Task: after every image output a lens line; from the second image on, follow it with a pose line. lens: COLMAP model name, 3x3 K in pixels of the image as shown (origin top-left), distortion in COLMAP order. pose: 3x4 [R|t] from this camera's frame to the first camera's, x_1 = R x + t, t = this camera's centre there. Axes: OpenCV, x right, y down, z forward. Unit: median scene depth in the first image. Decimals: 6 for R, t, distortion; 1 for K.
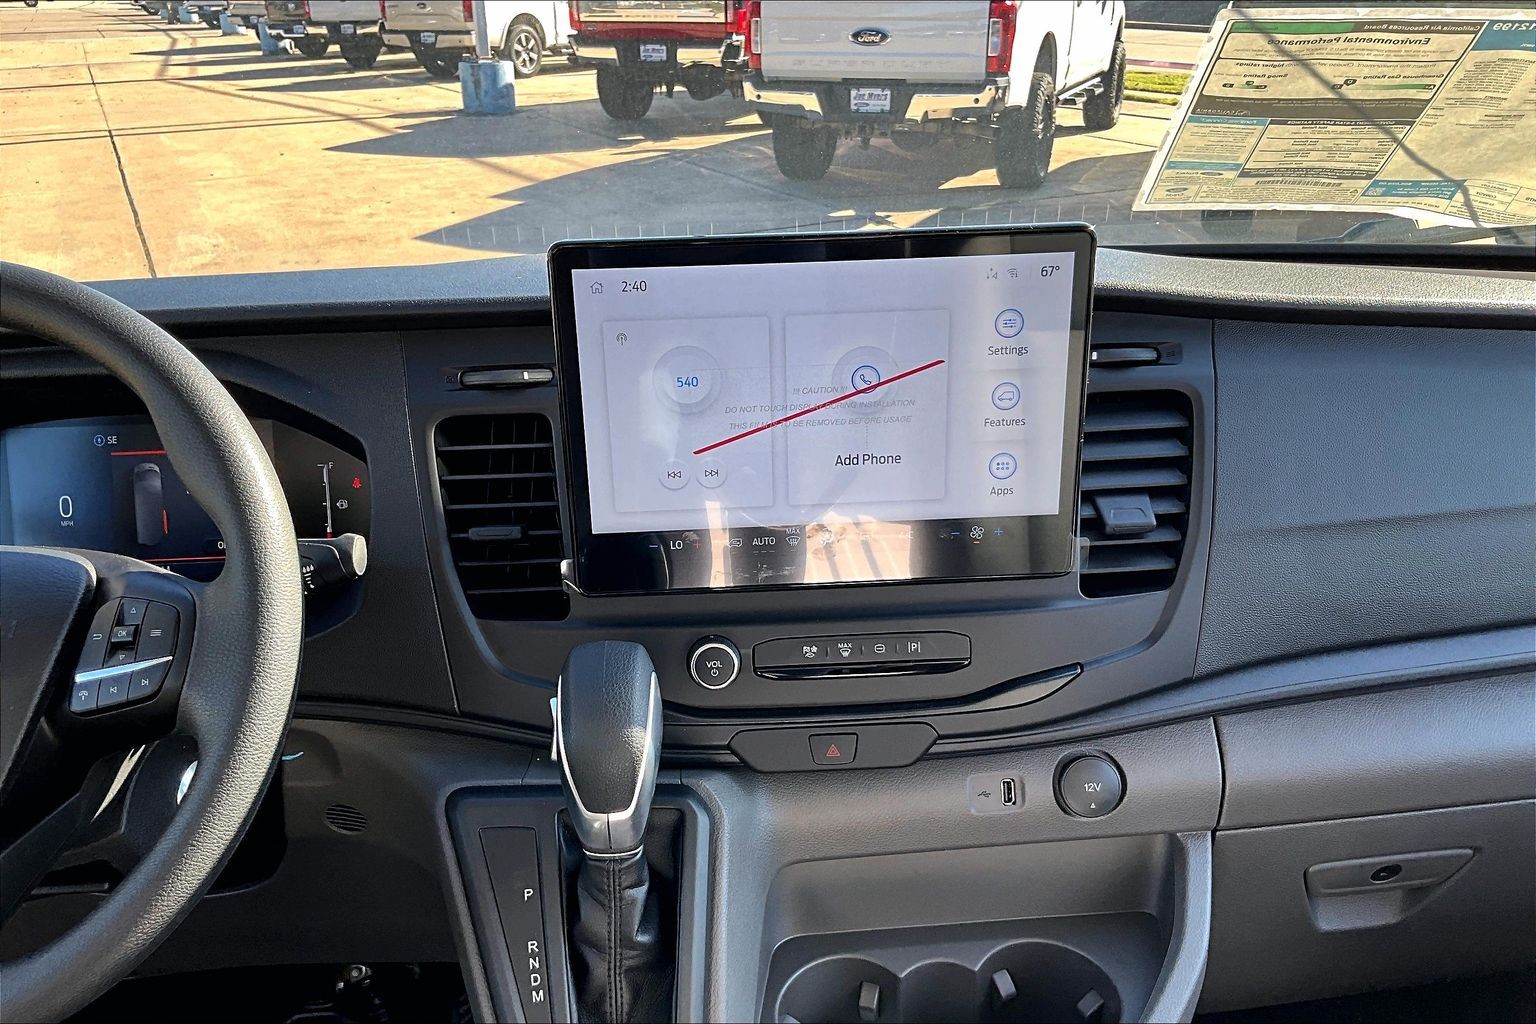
lens RADIAL K [[1266.9, 0, 768.0], [0, 1266.9, 512.0], [0, 0, 1]] dist [0.046125, -0.067740]
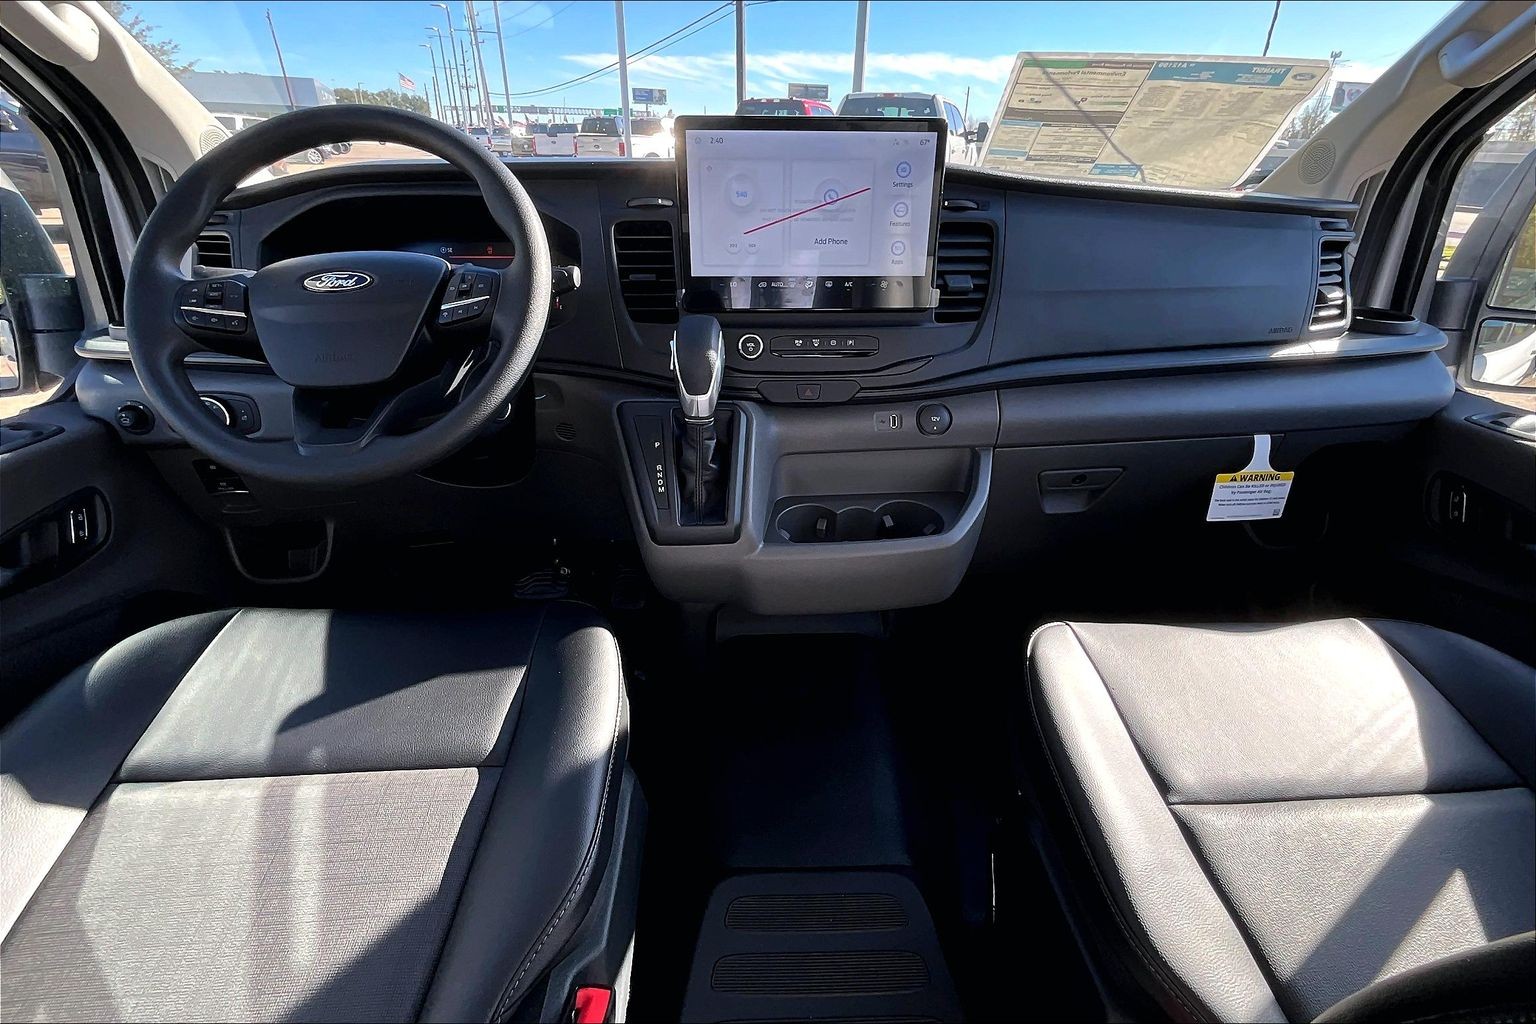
lens RADIAL K [[676.8, 0, 774.6], [0, 676.8, 466.4], [0, 0, 1]] dist [0.002913, 0.000155]
pose [[0.999567, 0.029411, 0.001250, -0.000352], [-0.029437, 0.998357, 0.049162, 0.249601], [0.000198, -0.049178, 0.998790, -0.079426]]
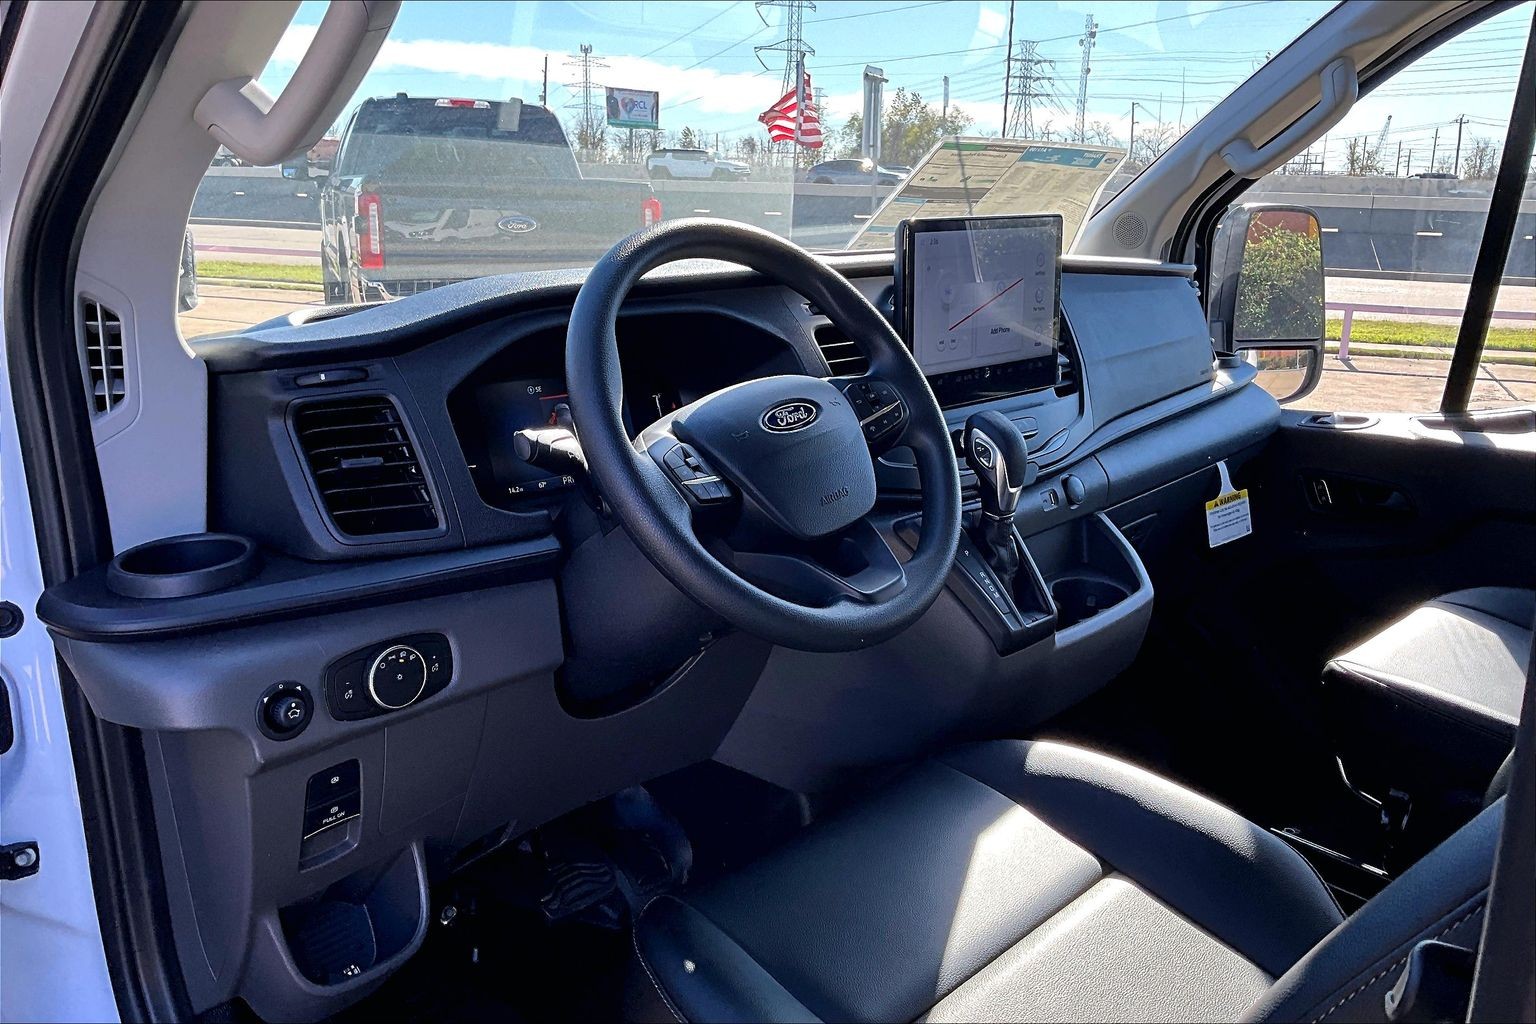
lens RADIAL K [[1266.9, 0, 768.0], [0, 1266.9, 512.0], [0, 0, 1]] dist [0.046125, -0.067740]
pose [[0.748890, -0.147211, 0.646137, -1.460313], [0.235510, 0.970488, -0.051854, 0.243271], [-0.619434, 0.191005, 0.761458, -0.236554]]
